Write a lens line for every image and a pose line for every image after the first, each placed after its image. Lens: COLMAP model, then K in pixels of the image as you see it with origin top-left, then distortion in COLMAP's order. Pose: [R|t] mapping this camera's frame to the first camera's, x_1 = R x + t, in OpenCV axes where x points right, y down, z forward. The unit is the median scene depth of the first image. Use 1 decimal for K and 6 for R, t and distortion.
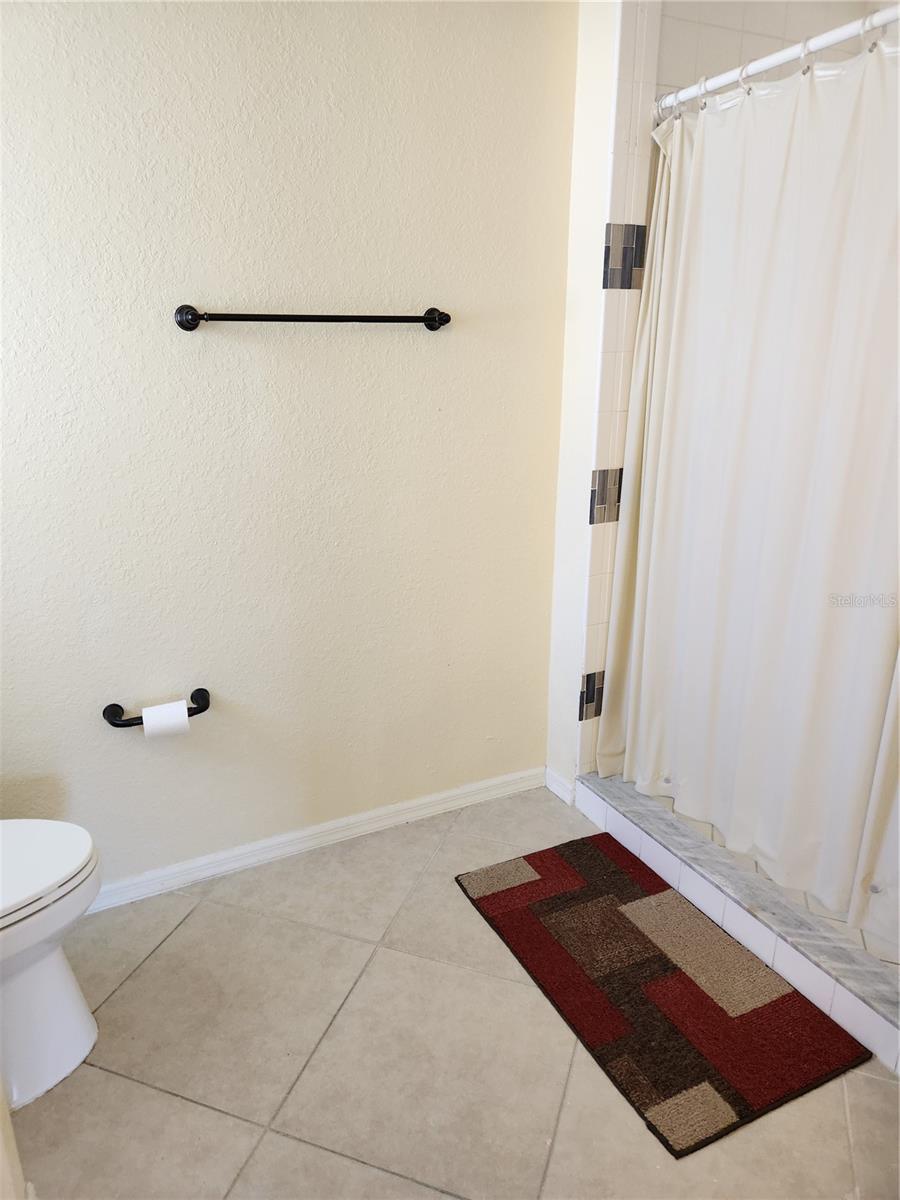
lens RADIAL K [[815.6, 0, 450.0], [0, 815.6, 600.0], [0, 0, 1]] dist [0.057748, 0.000859]
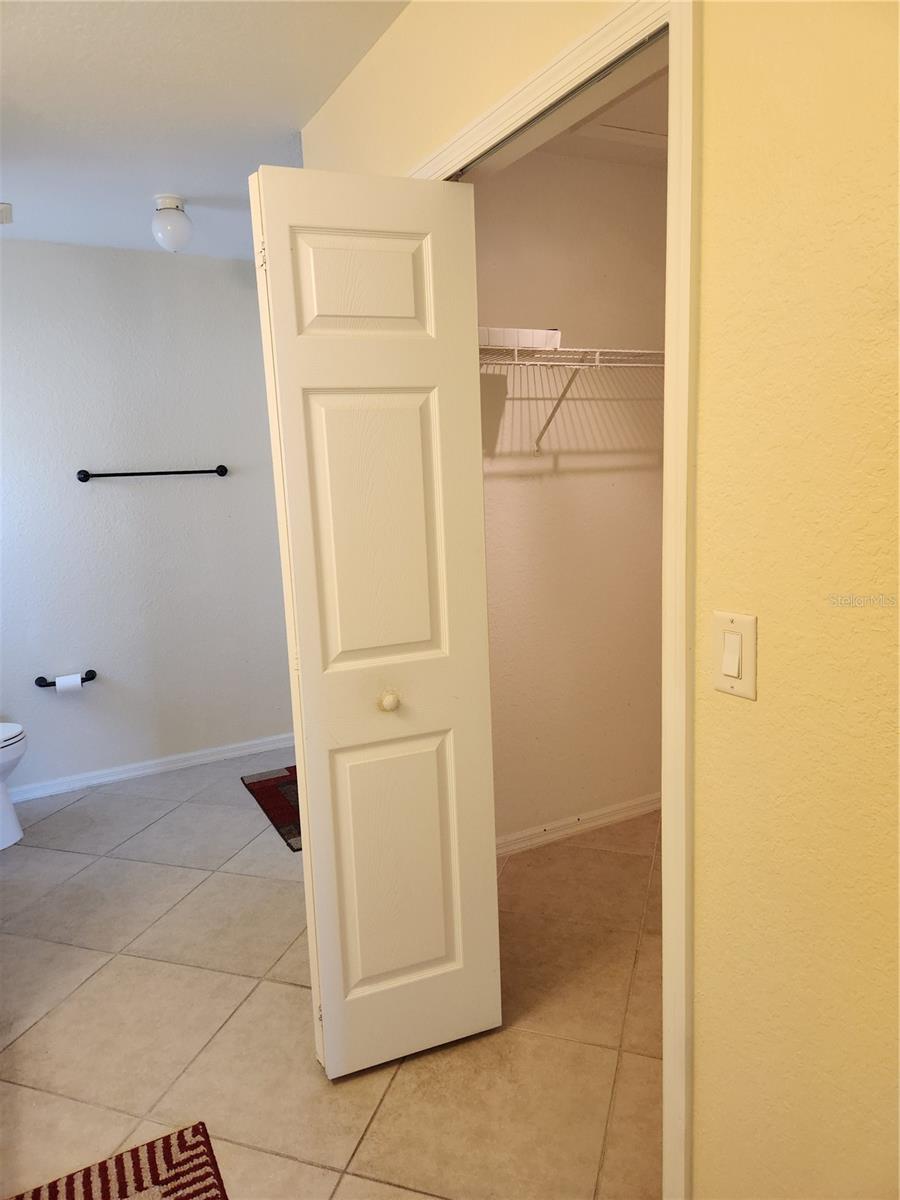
lens RADIAL K [[792.2, 0, 450.0], [0, 792.2, 600.0], [0, 0, 1]] dist [0.074678, -0.062641]
pose [[0.999092, -0.040714, 0.012557, 0.490652], [0.042102, 0.988623, -0.144402, 0.251178], [-0.006535, 0.144800, 0.989439, -0.816378]]
